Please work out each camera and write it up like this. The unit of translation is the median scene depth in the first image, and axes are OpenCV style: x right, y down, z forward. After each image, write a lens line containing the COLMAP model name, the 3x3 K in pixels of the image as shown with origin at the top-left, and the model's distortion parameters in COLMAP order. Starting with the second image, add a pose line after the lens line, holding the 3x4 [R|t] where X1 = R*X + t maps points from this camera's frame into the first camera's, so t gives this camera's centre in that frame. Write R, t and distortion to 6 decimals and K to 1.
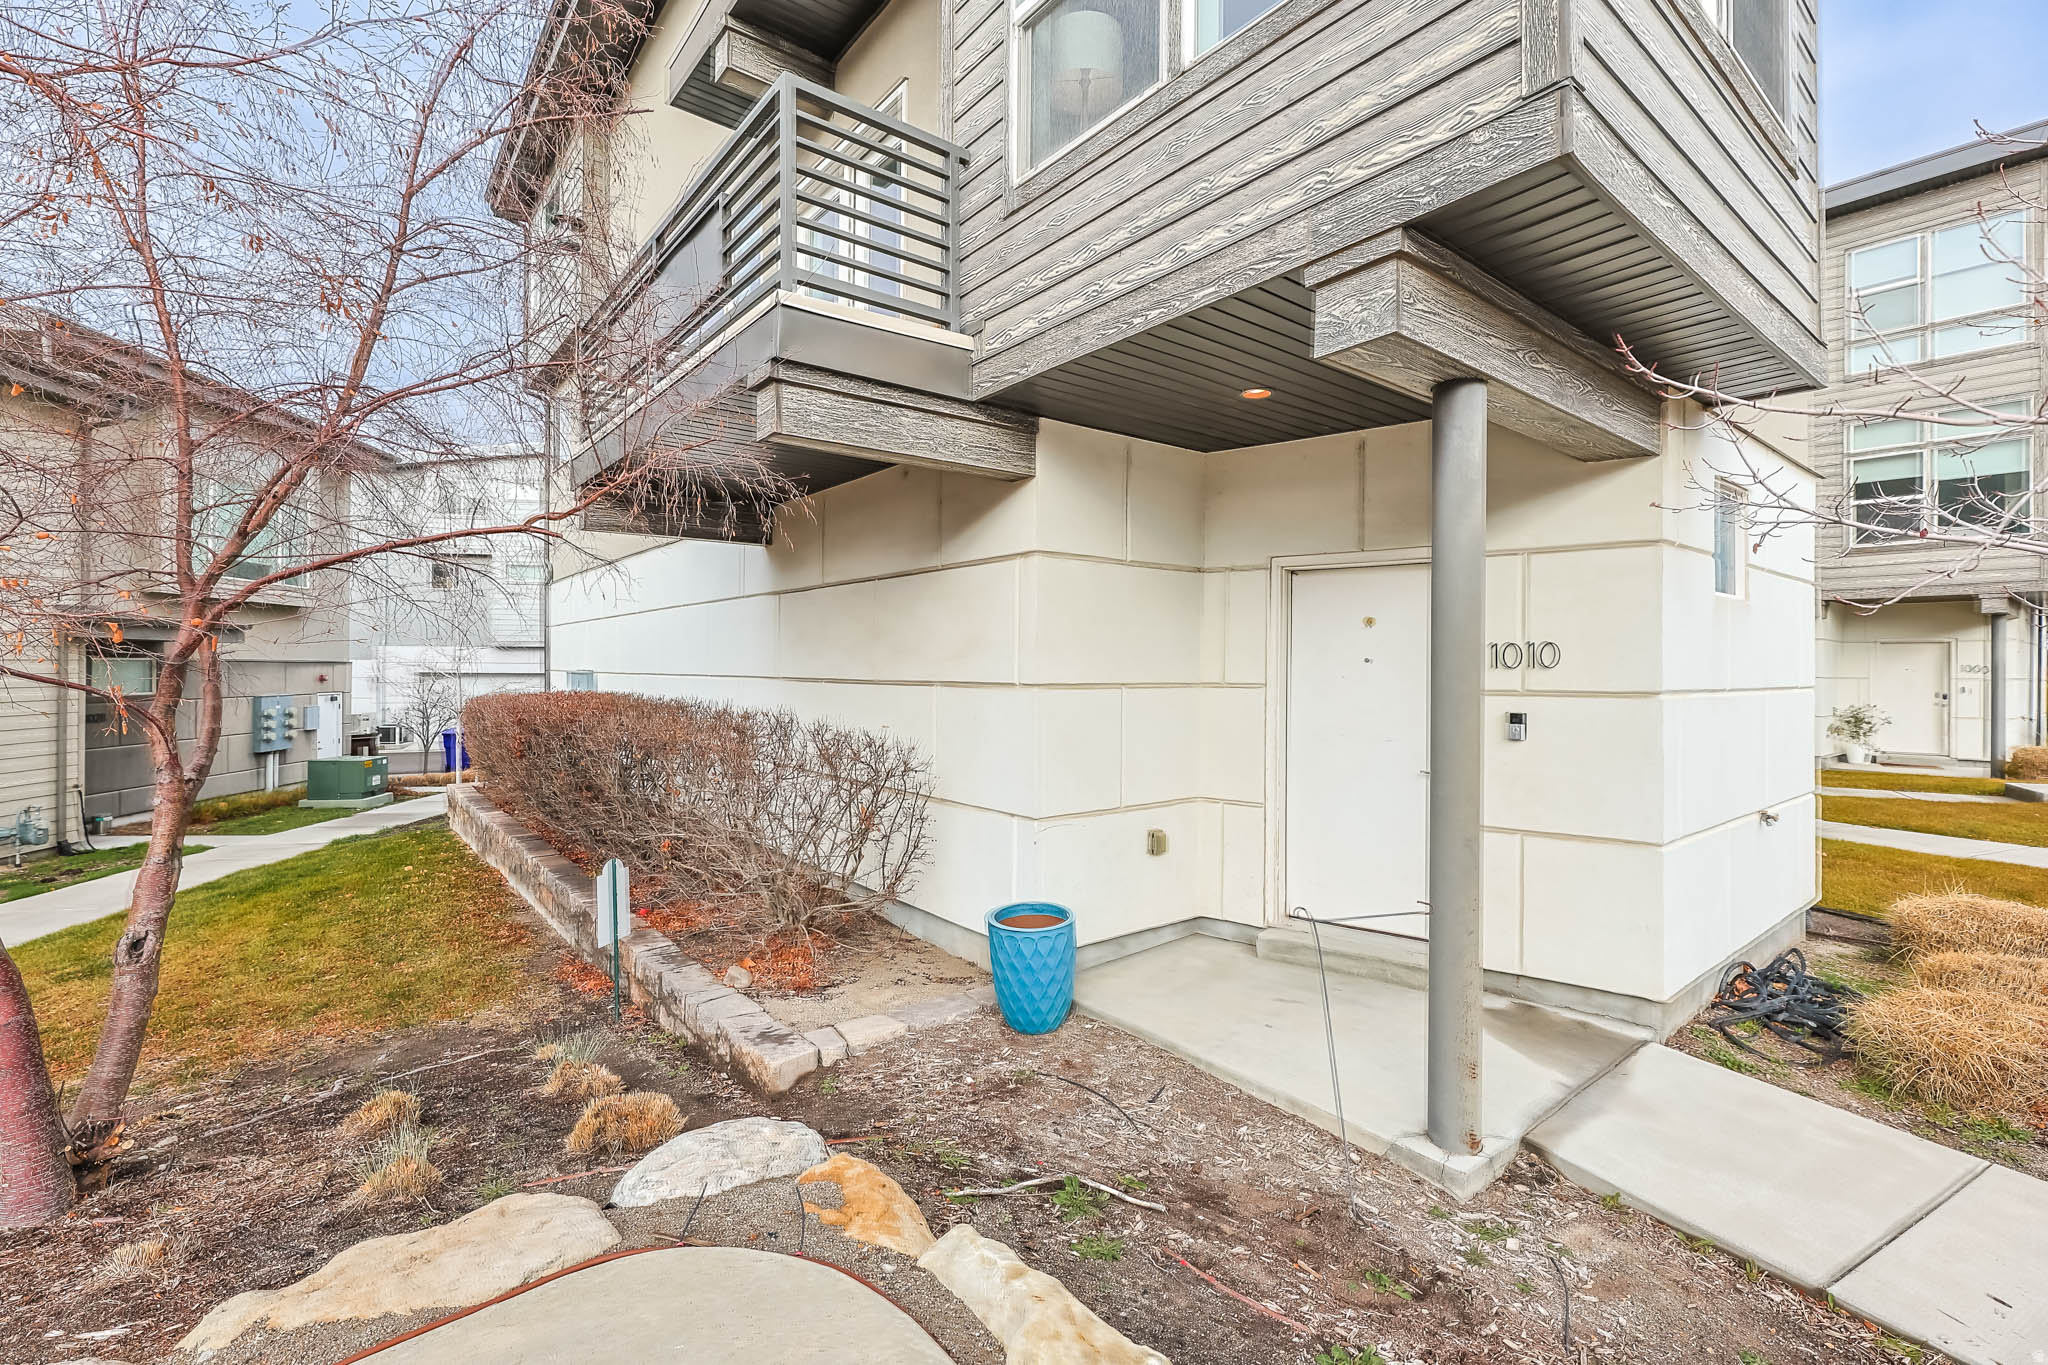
lens RADIAL K [[851.2, 0, 1023.7], [0, 851.2, 651.3], [0, 0, 1]] dist [-0.000415, -0.000528]
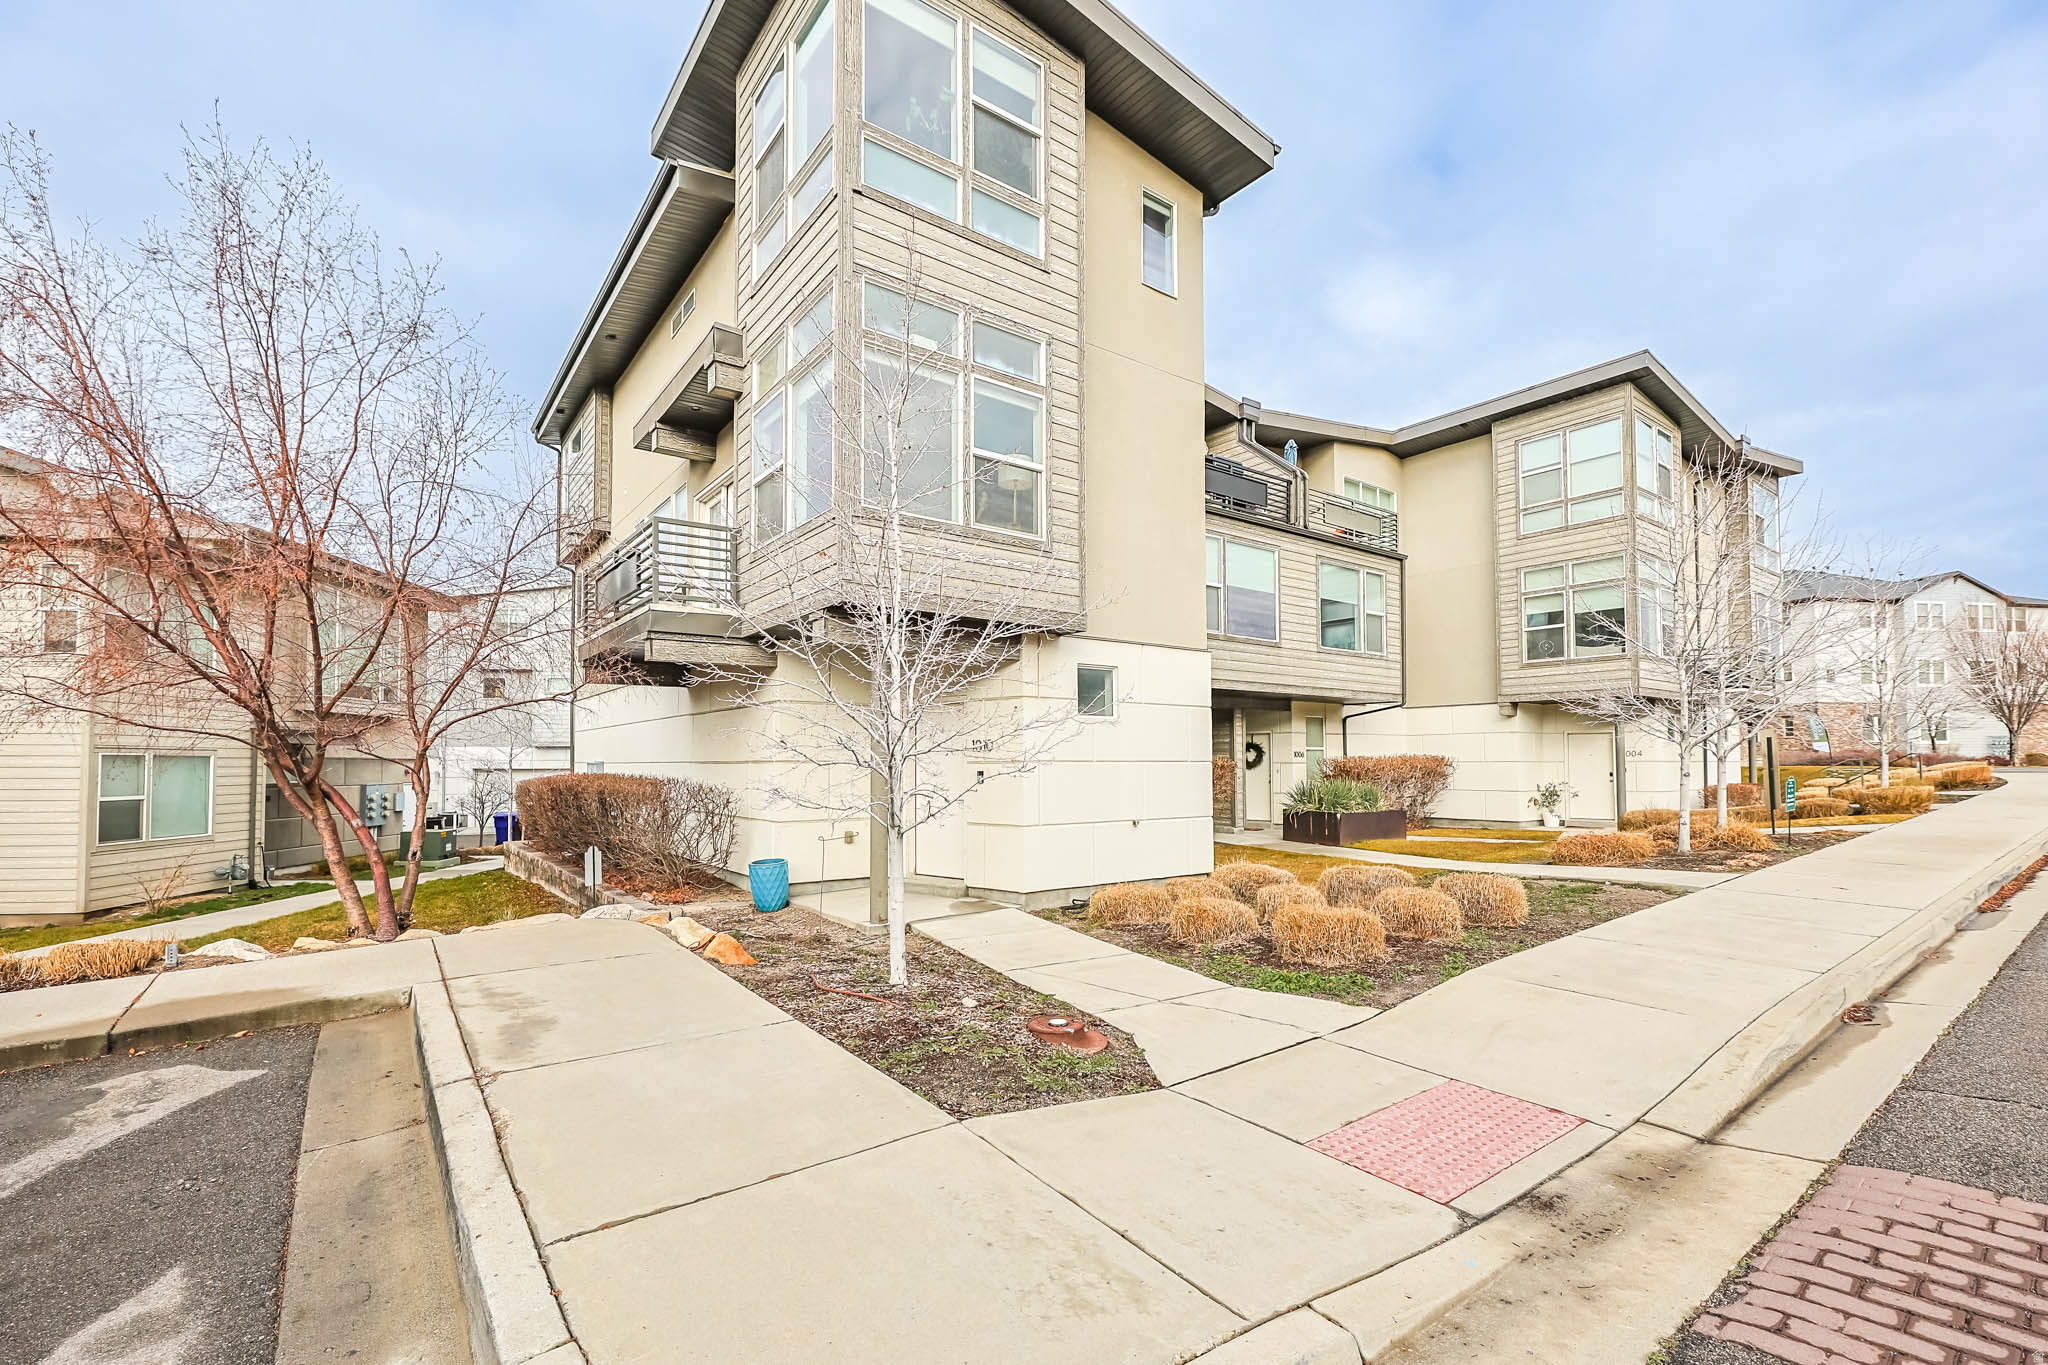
lens RADIAL K [[890.7, 0, 1024.0], [0, 890.7, 713.2], [0, 0, 1]] dist [-0.000598, -0.000589]
pose [[0.998511, -0.010451, -0.053540, 0.290850], [0.008453, 0.999265, -0.037400, 0.002680], [0.053892, 0.036891, 0.997865, -0.476383]]
